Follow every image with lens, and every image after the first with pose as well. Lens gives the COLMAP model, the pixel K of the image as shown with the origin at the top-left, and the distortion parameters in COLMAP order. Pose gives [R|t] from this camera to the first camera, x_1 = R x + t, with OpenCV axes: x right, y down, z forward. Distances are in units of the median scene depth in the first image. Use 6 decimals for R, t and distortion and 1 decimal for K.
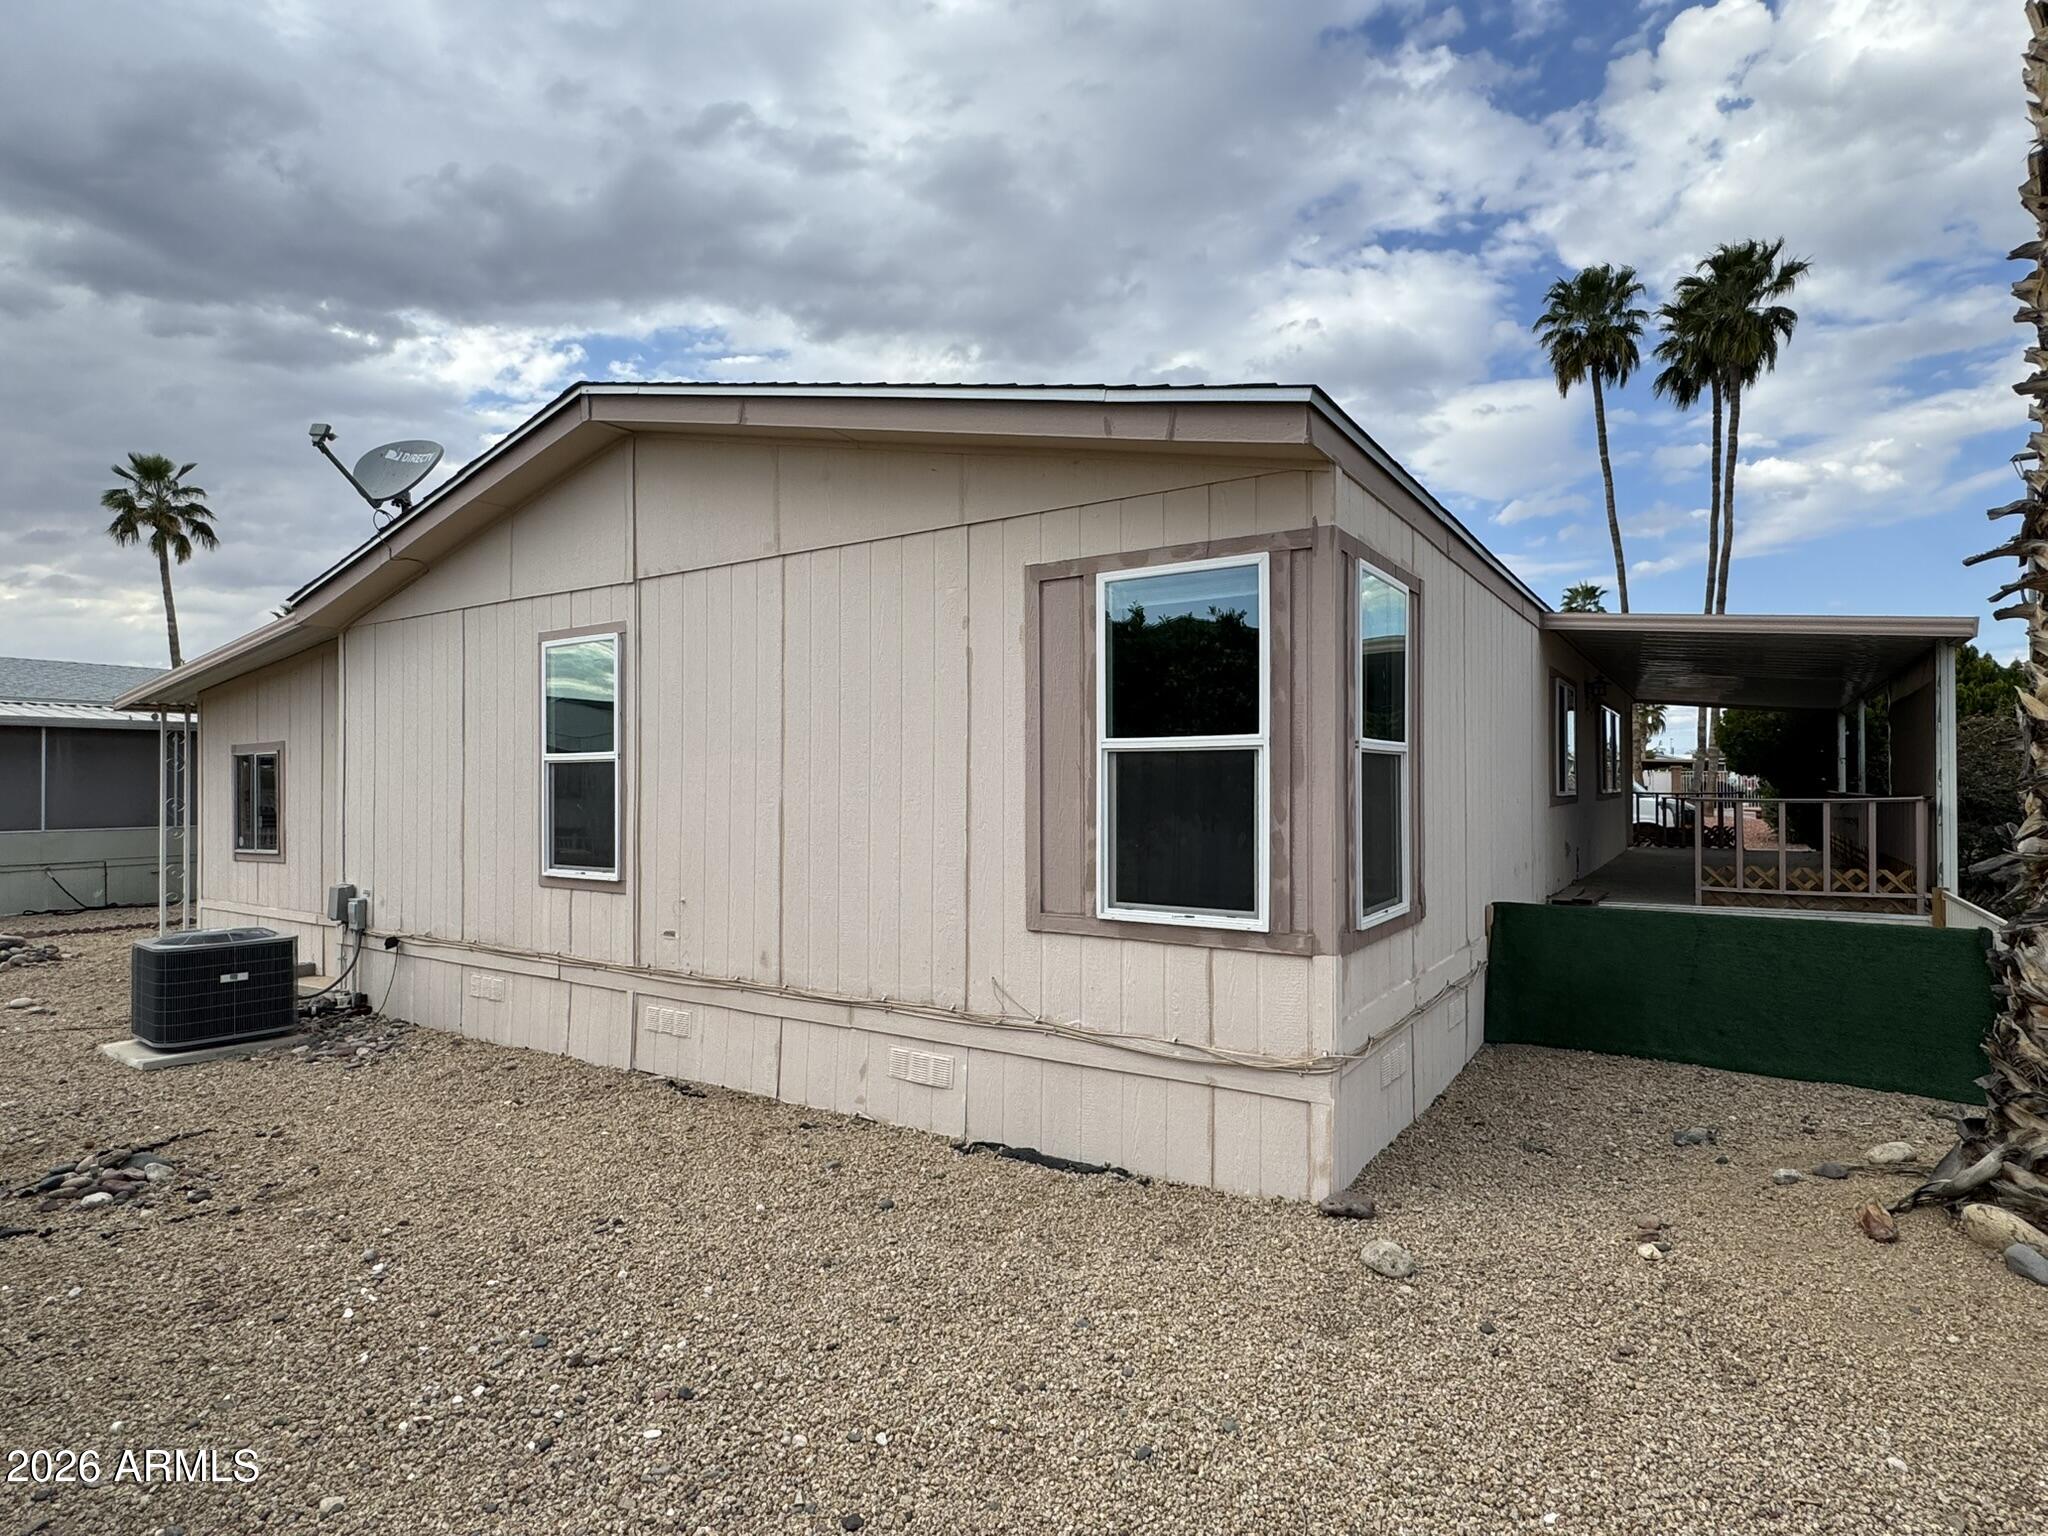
lens RADIAL K [[1103.3, 0, 1024.0], [0, 1103.3, 768.0], [0, 0, 1]] dist [0.000576, -0.000032]
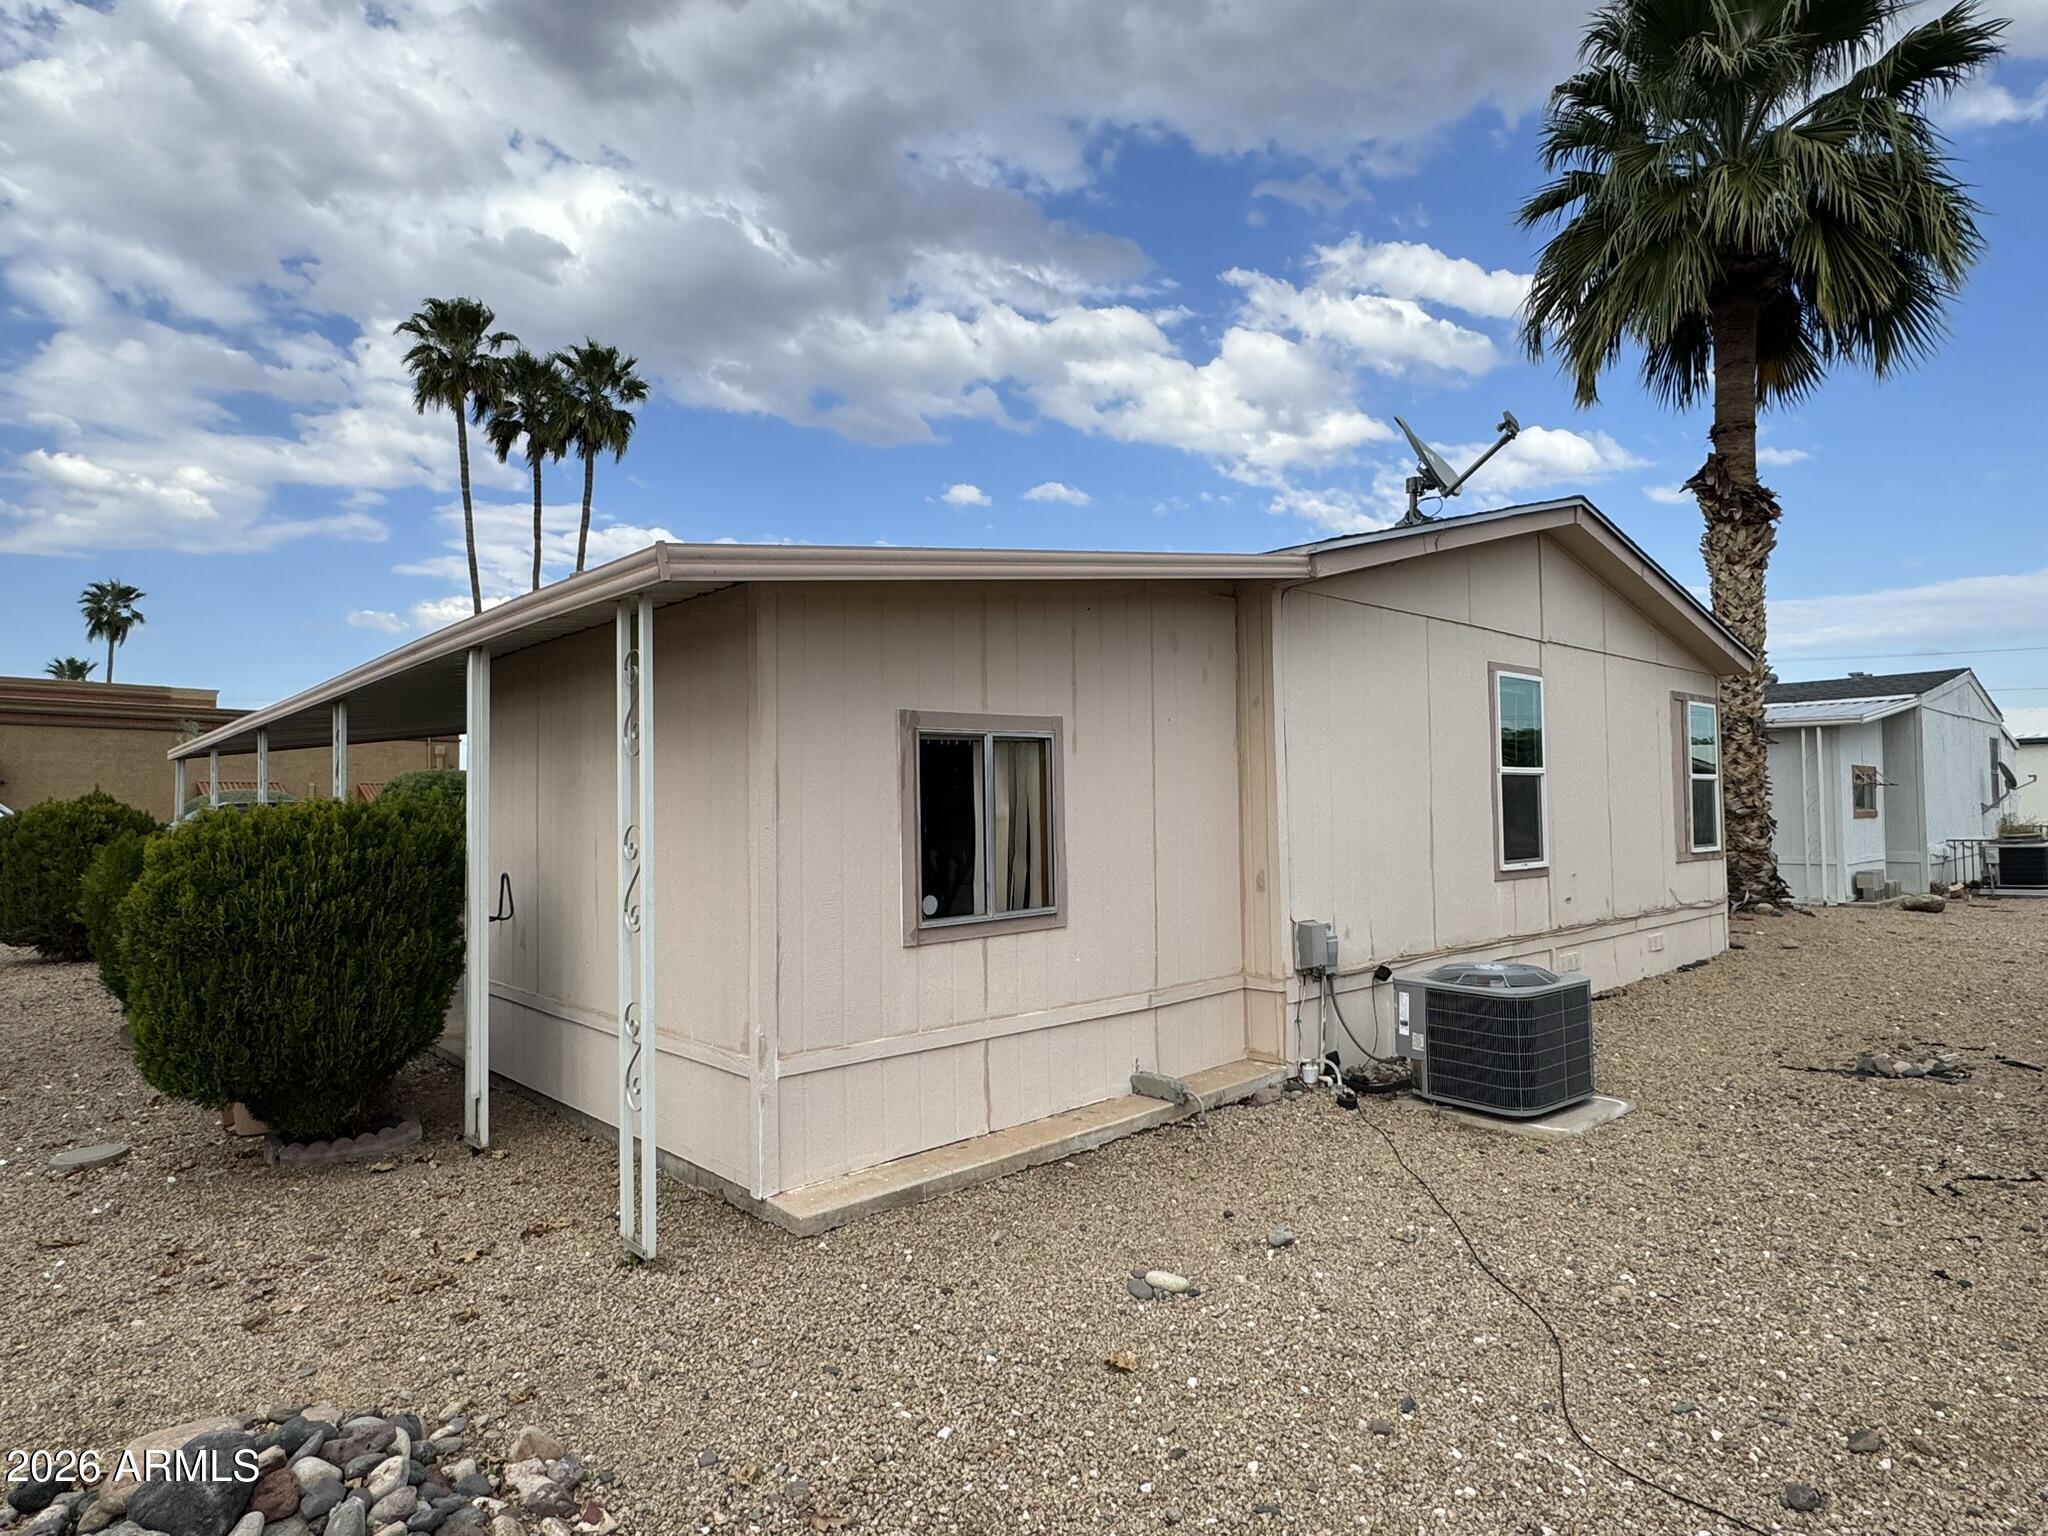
lens RADIAL K [[1135.0, 0, 1024.0], [0, 1135.0, 768.0], [0, 0, 1]] dist [0.001010, 0.000110]
pose [[0.238394, 0.031515, 0.970657, -1.555044], [-0.008812, 0.999502, -0.030287, 0.026037], [-0.971128, -0.001333, 0.238553, 1.087381]]
